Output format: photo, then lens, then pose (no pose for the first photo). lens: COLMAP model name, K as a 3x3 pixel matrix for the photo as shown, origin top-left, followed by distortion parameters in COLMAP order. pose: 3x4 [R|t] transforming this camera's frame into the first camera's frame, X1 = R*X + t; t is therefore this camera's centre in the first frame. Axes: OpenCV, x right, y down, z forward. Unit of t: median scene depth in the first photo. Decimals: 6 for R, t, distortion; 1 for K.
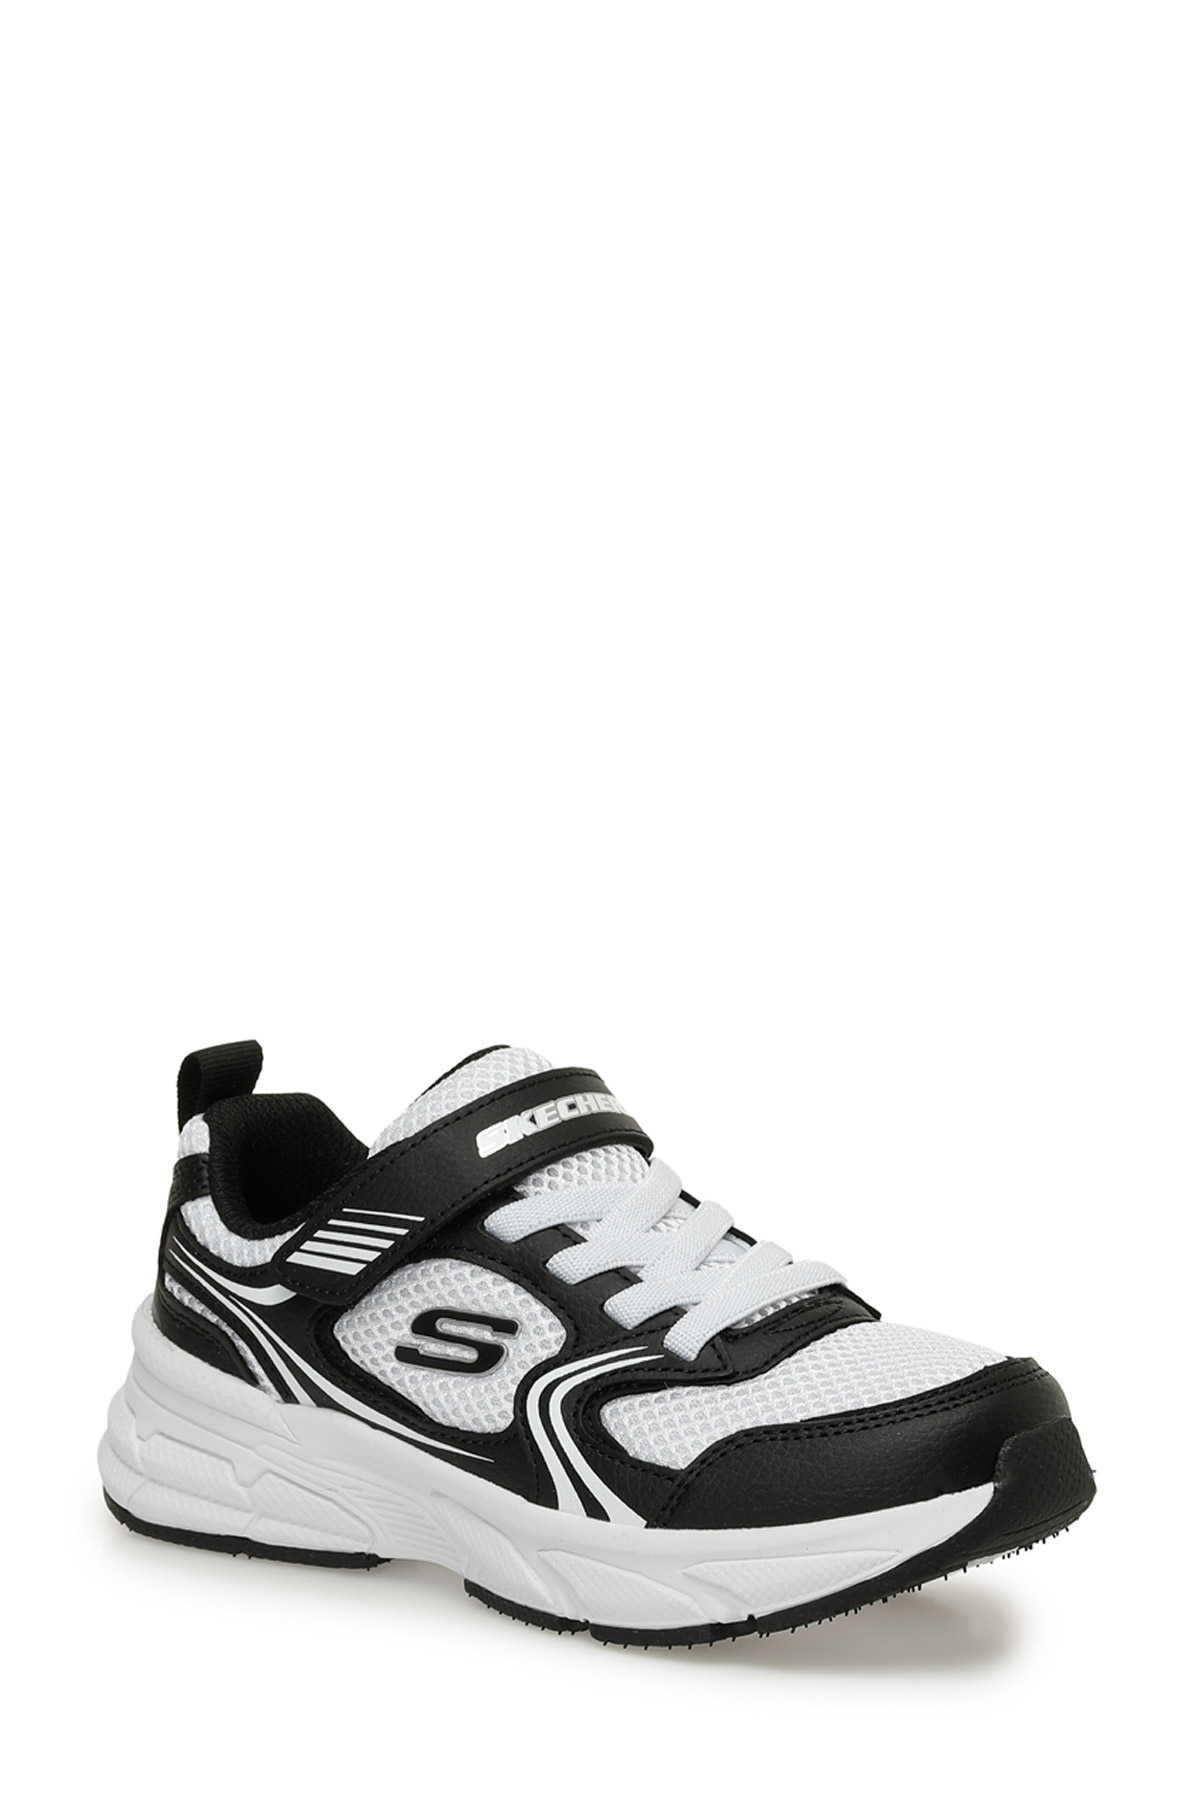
lens RADIAL K [[5583.9, 0, 600.0], [0, 5583.9, 900.0], [0, 0, 1]] dist [0.076193, 1.165639]
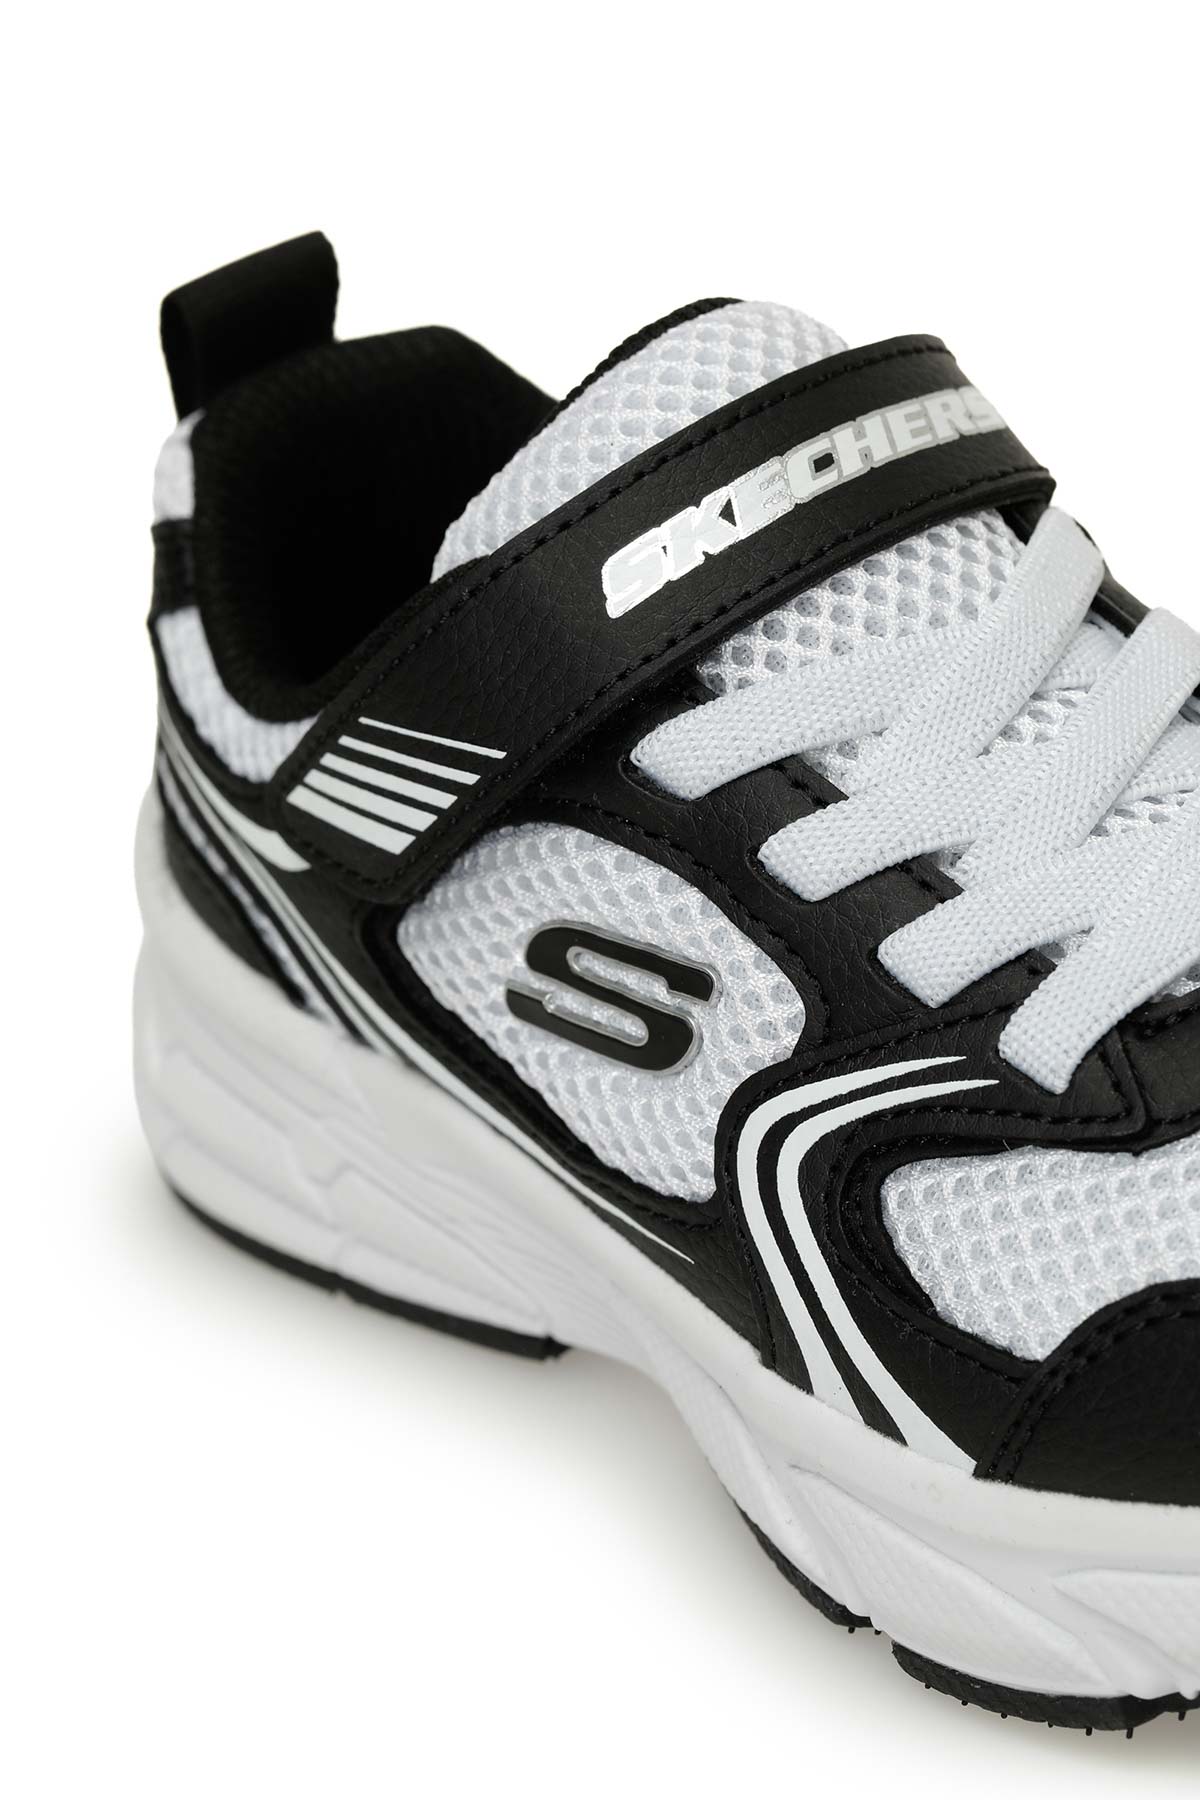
lens RADIAL K [[5583.9, 0, 600.0], [0, 5583.9, 900.0], [0, 0, 1]] dist [0.076193, 1.165639]
pose [[0.969368, -0.048985, -0.240679, 0.087275], [0.119303, 0.950452, 0.287069, -0.063835], [0.214692, -0.306989, 0.927181, 0.567308]]
